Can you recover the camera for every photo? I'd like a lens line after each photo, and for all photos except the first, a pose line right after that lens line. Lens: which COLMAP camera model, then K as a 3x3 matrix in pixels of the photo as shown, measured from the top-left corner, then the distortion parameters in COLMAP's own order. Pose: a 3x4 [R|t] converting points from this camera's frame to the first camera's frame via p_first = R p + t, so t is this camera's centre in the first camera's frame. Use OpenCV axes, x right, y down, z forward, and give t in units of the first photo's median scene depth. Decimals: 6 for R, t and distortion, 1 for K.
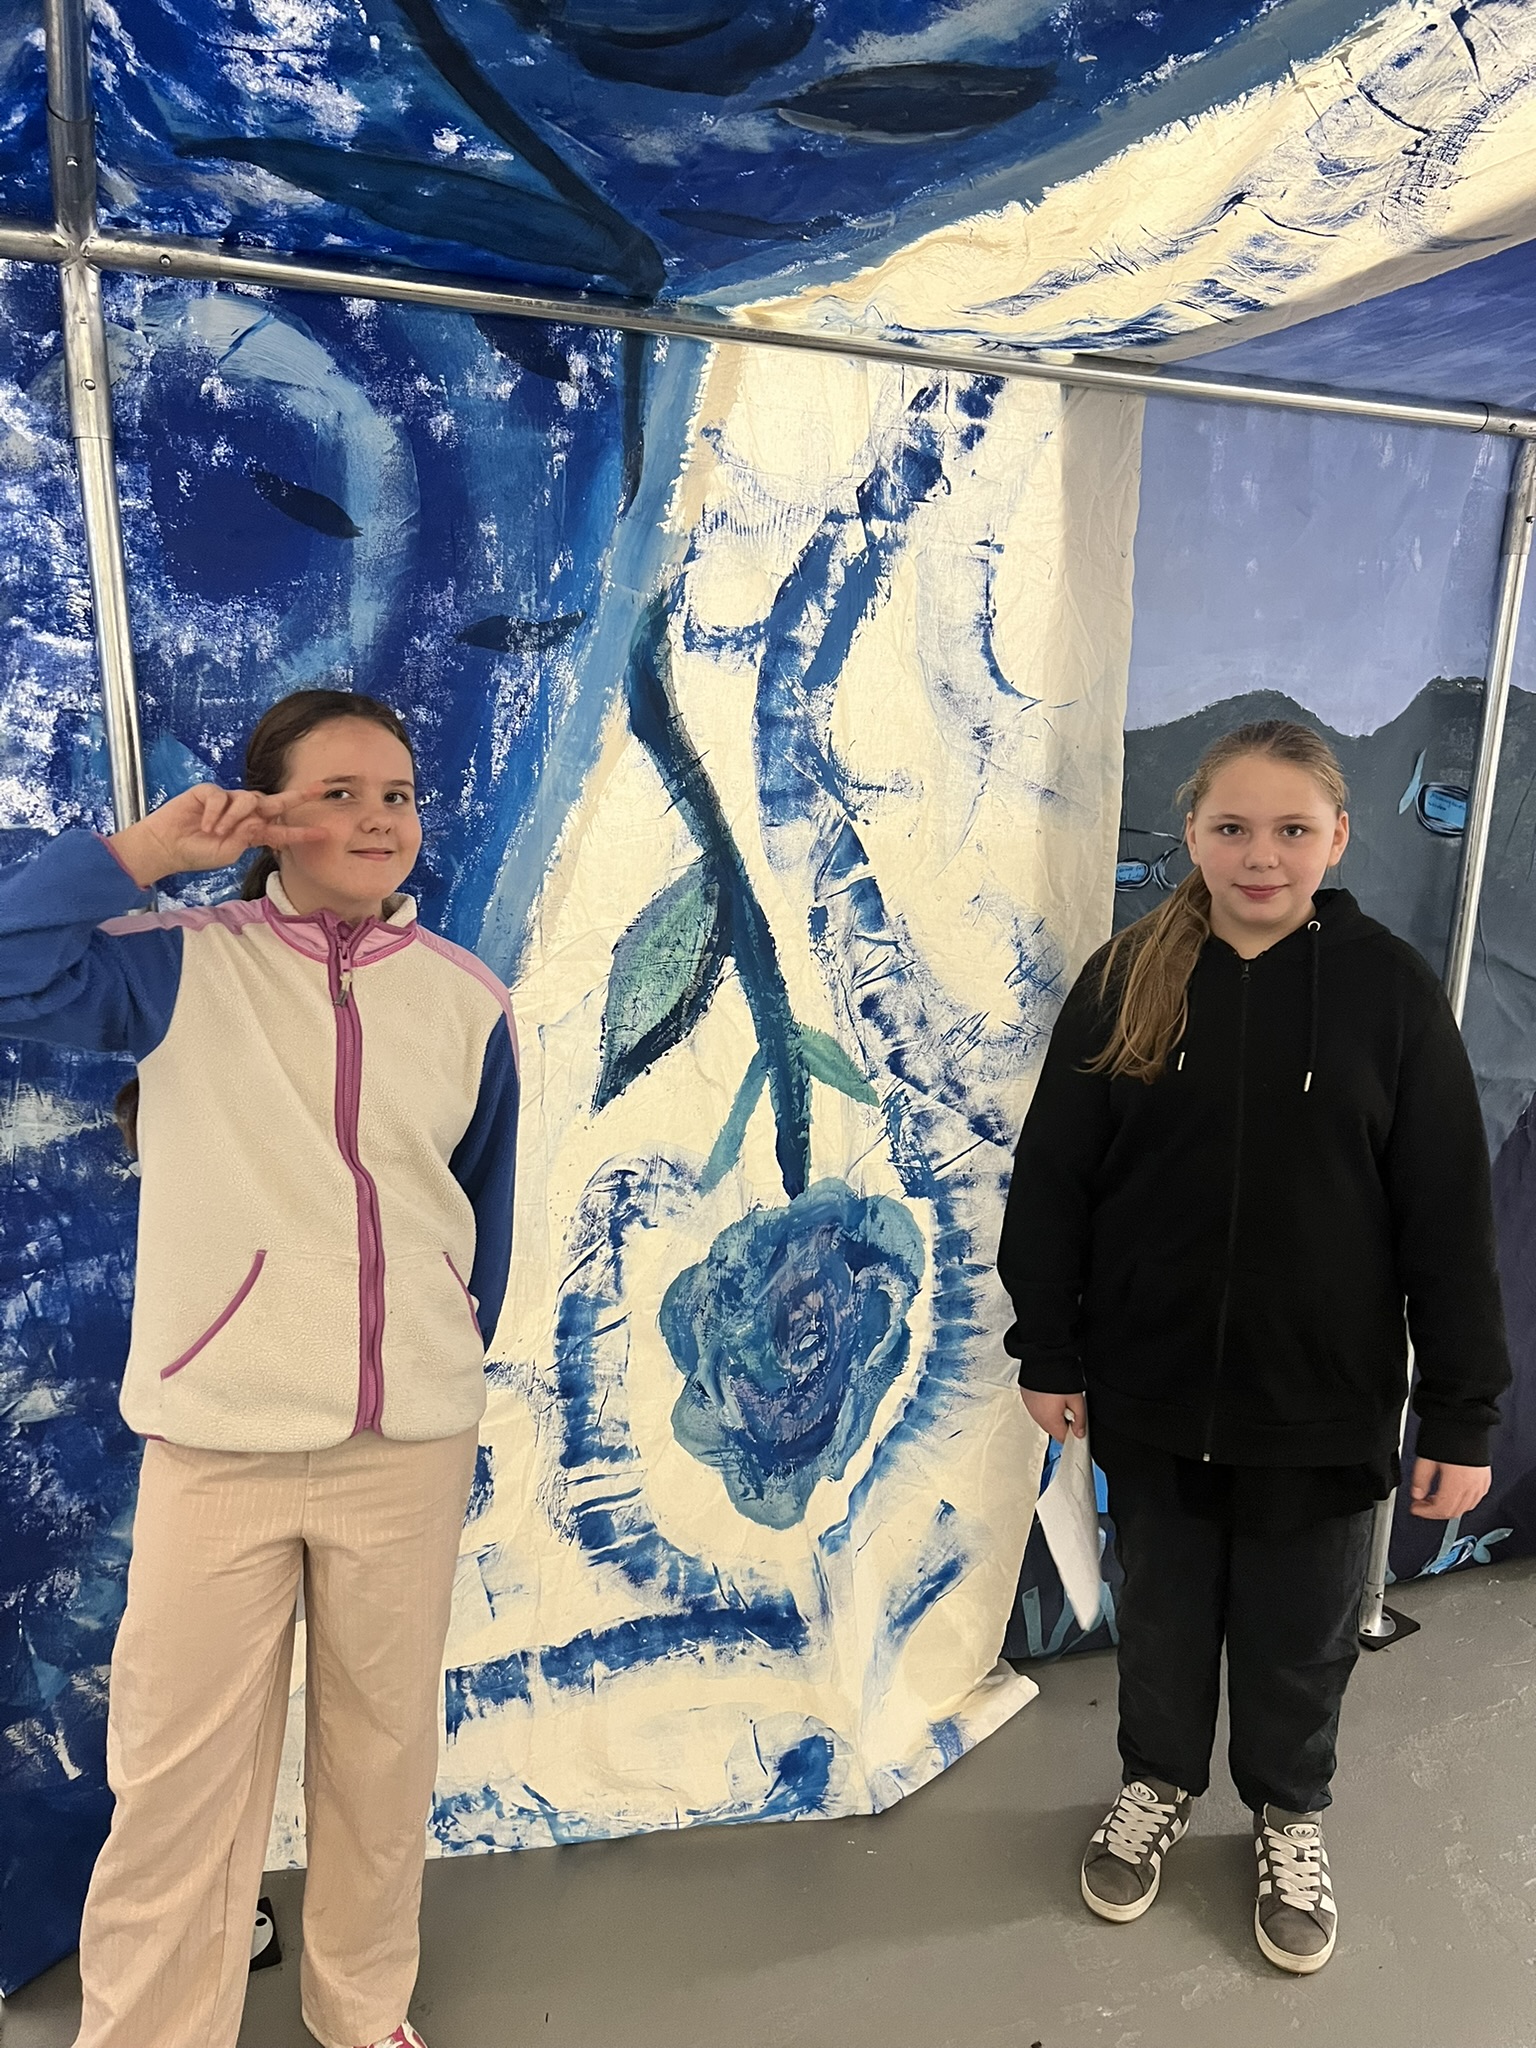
lens RADIAL K [[1498.6, 0, 764.3], [0, 1498.6, 996.8], [0, 0, 1]] dist [0.042291, -0.053168]
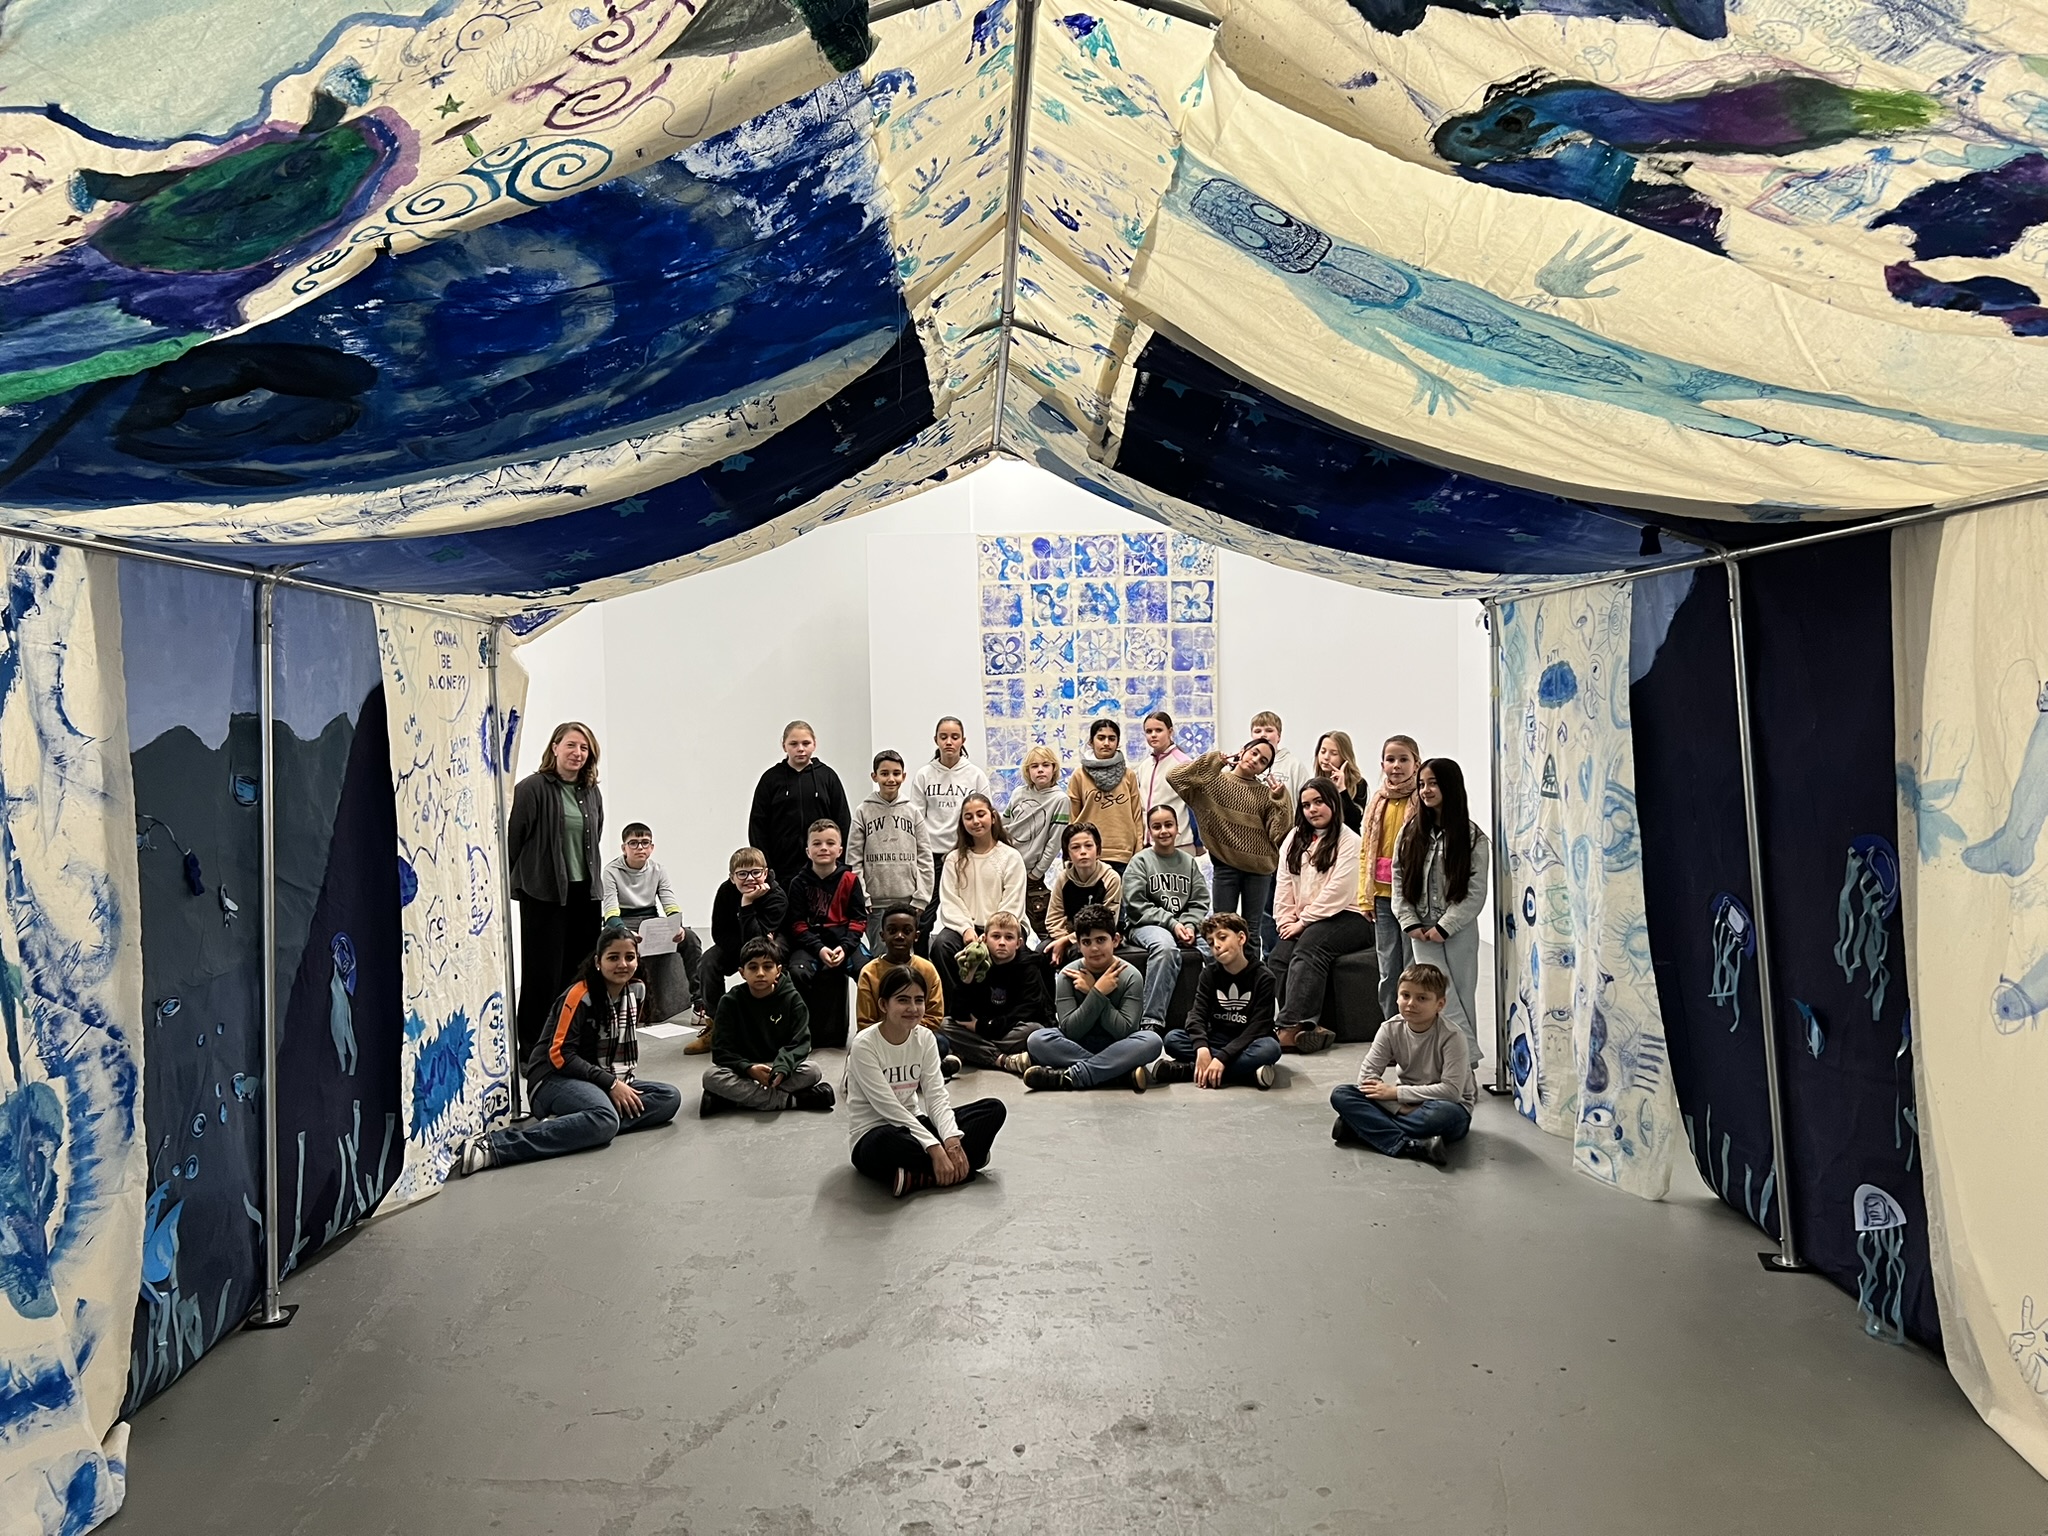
lens RADIAL K [[1503.5, 0, 1015.1], [0, 1503.5, 780.2], [0, 0, 1]] dist [0.053230, -0.074926]
pose [[0.333022, -0.083693, 0.939198, -1.197294], [0.215333, 0.976483, 0.010662, 0.047656], [-0.918002, 0.198689, 0.343212, -0.524166]]
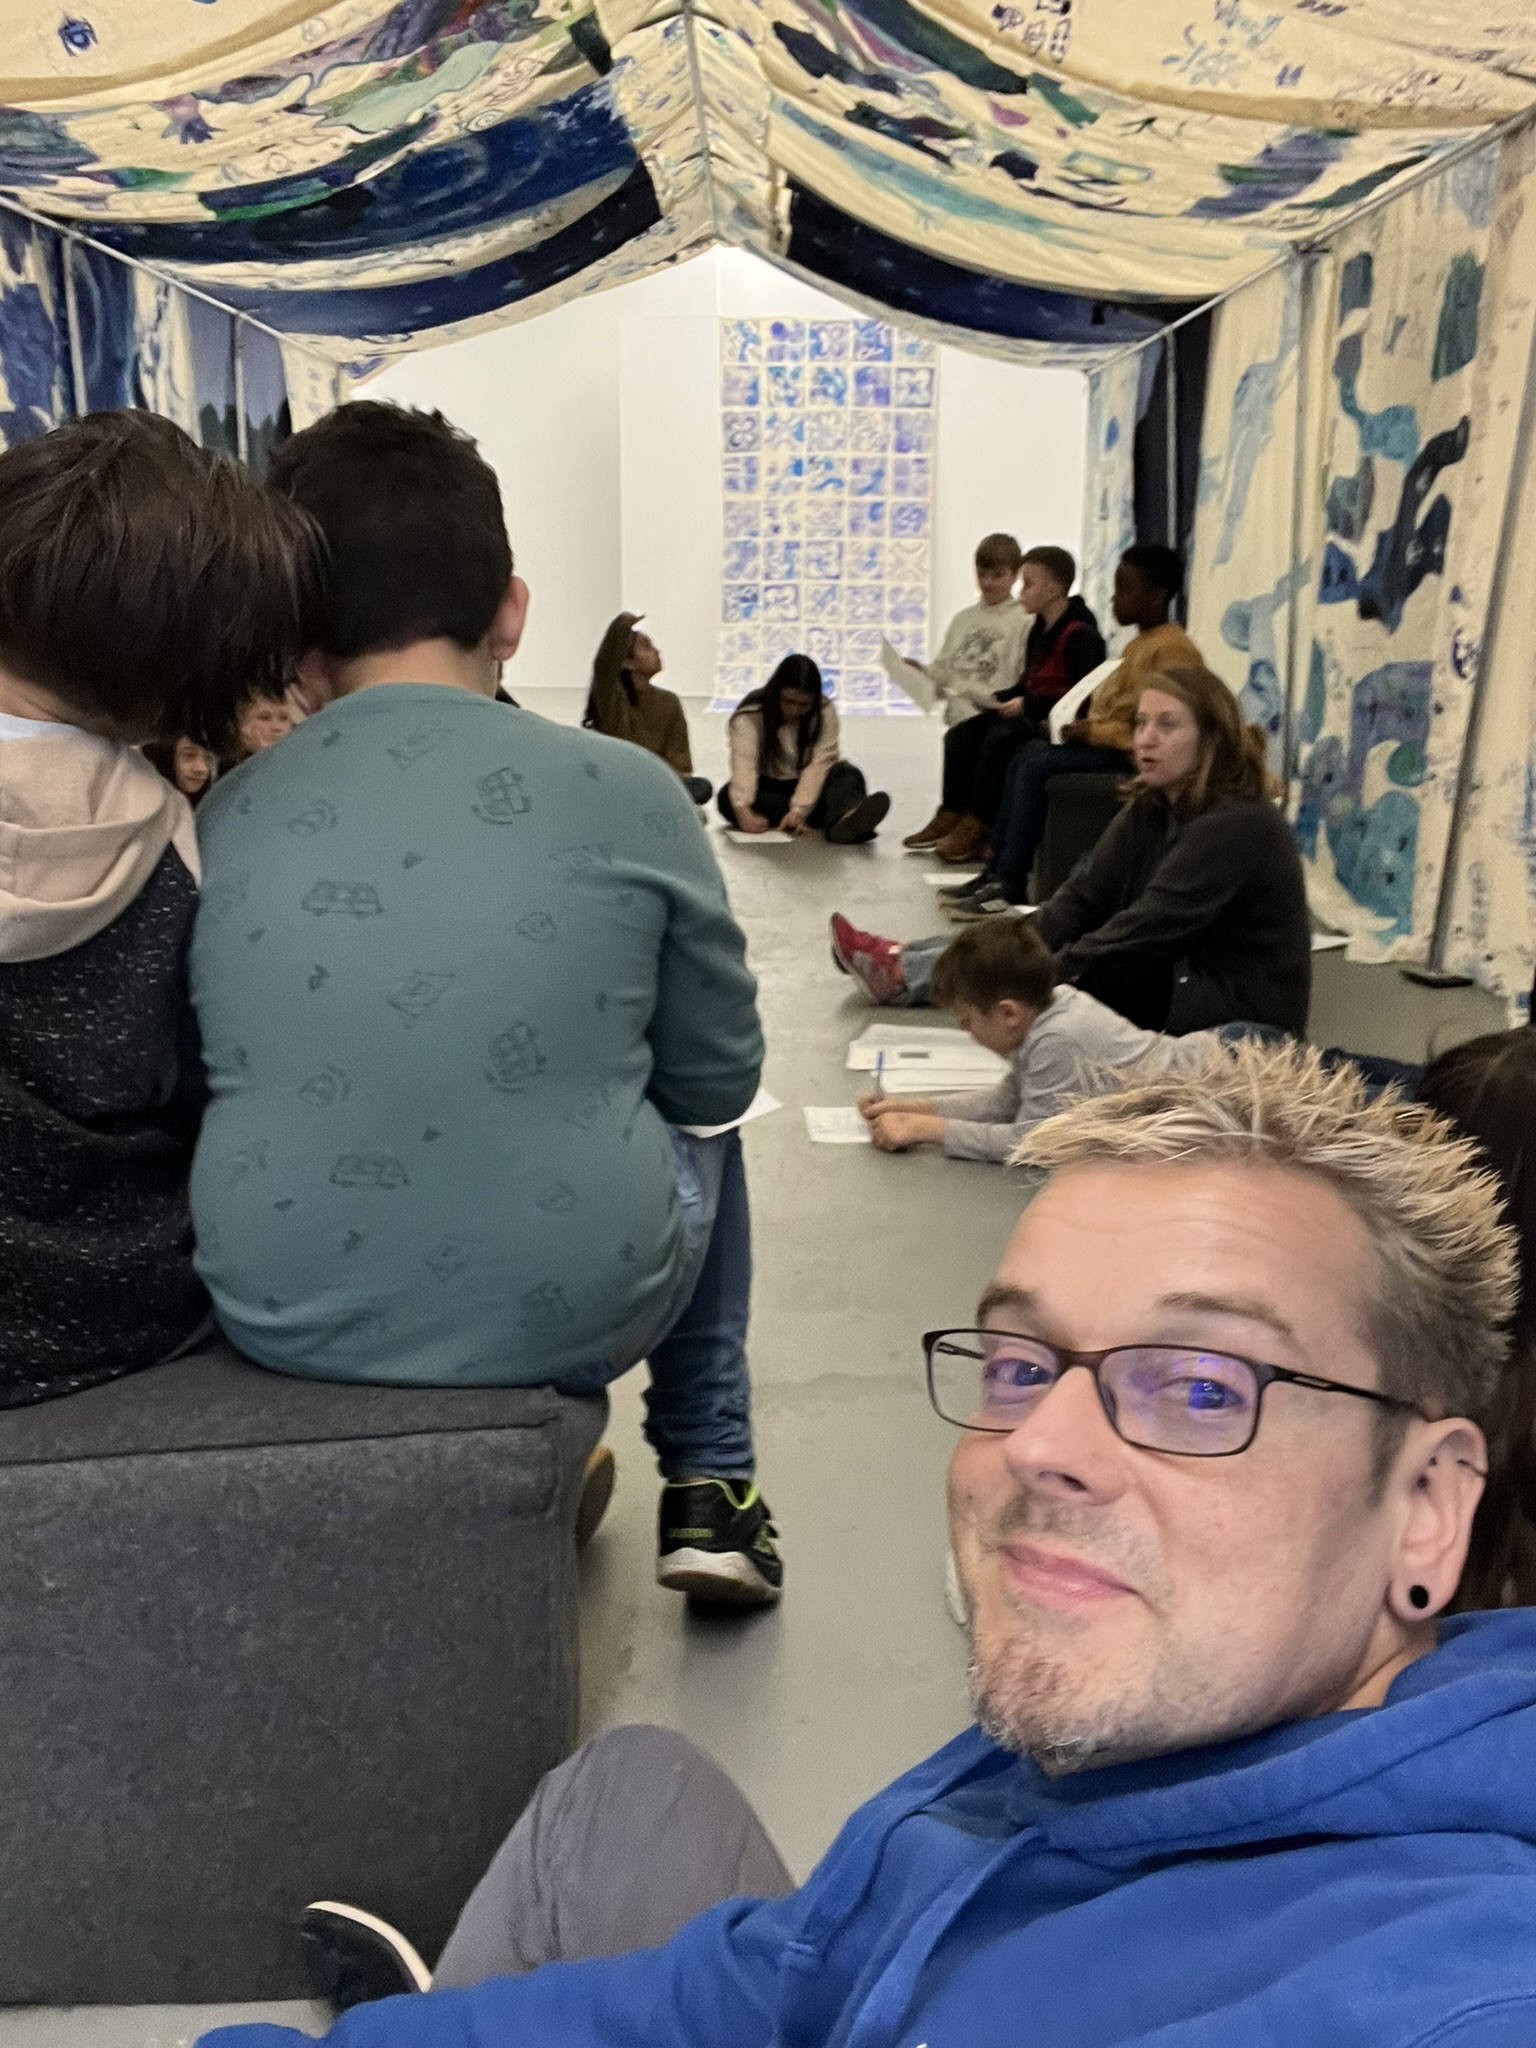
lens RADIAL K [[1770.0, 0, 768.0], [0, 1770.0, 1024.0], [0, 0, 1]] dist [-0.004033, 0.097972]
pose [[0.351524, -0.264547, 0.898023, -3.306113], [0.186497, 0.959805, 0.209744, 0.521216], [-0.917415, 0.093749, 0.386732, -1.454808]]
